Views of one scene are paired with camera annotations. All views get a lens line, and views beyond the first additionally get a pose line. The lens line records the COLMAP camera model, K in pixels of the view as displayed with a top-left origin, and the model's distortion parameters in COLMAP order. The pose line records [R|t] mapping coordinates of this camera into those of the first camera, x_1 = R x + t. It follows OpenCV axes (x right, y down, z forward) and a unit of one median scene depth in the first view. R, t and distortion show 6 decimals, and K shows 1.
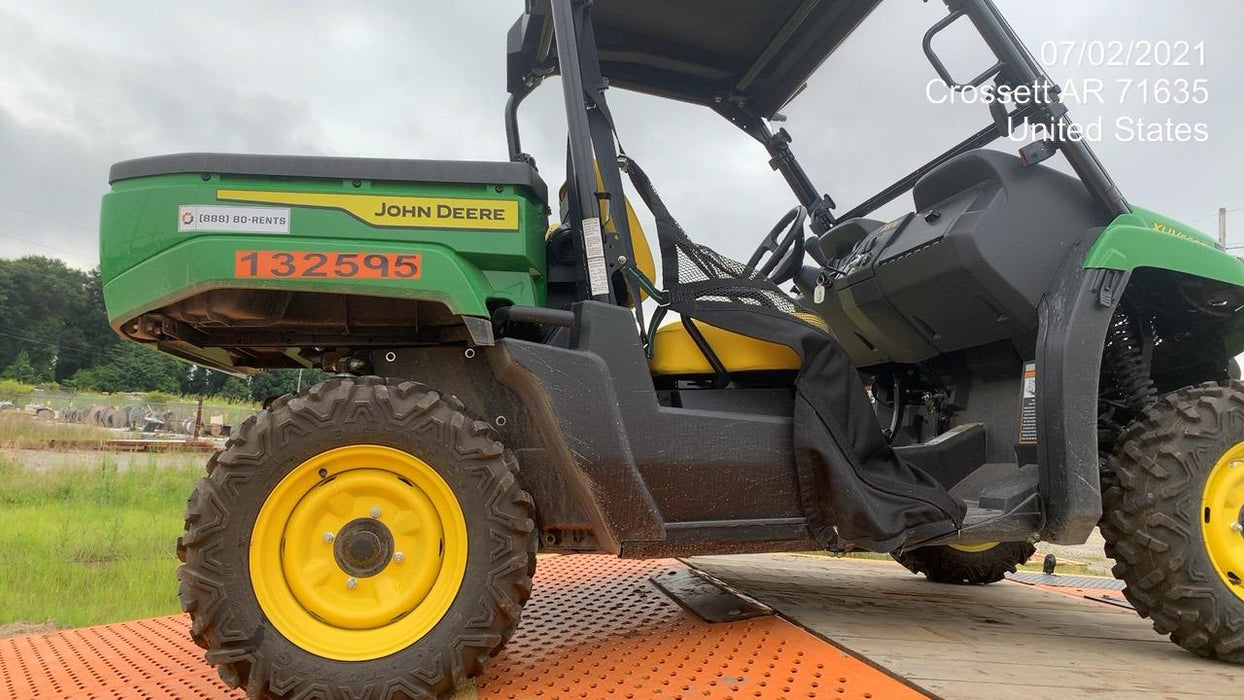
lens RADIAL K [[905.6, 0, 612.9], [0, 905.6, 353.5], [0, 0, 1]] dist [0.021992, -0.010826]
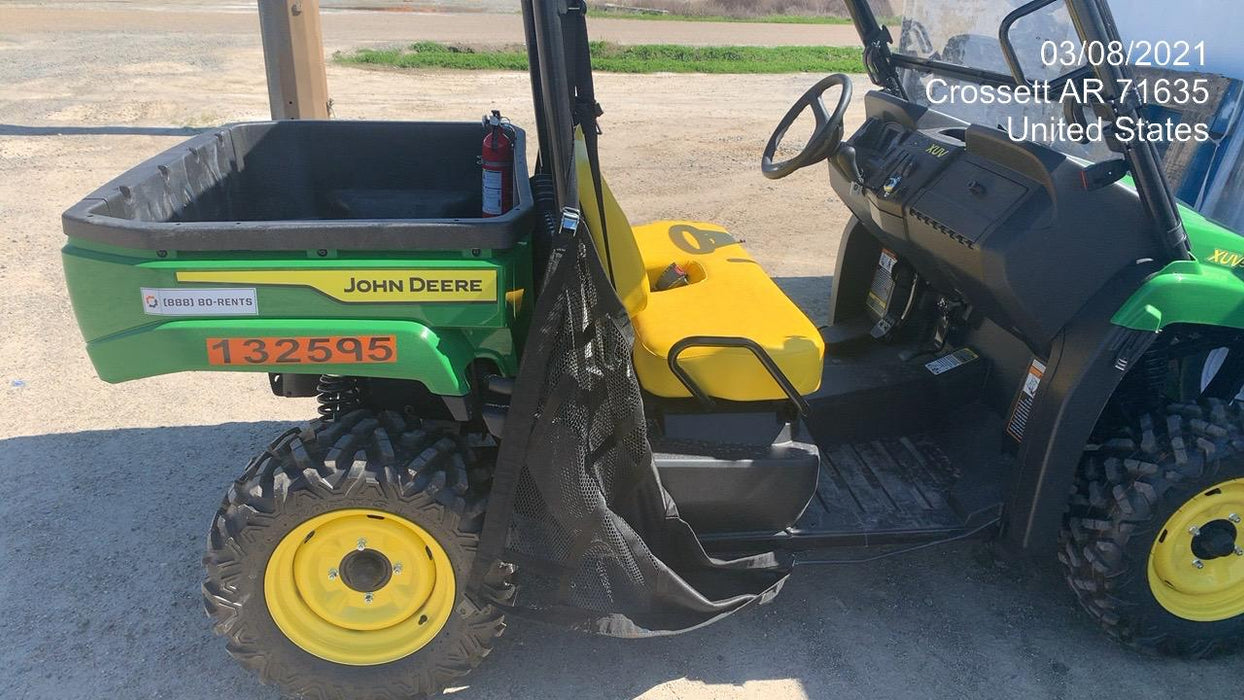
lens RADIAL K [[905.6, 0, 614.8], [0, 905.6, 346.9], [0, 0, 1]] dist [0.021992, -0.010826]
pose [[0.996771, 0.067110, -0.044091, 0.065099], [-0.038858, 0.883652, 0.466528, -0.551567], [0.070270, -0.463309, 0.883407, 0.153138]]
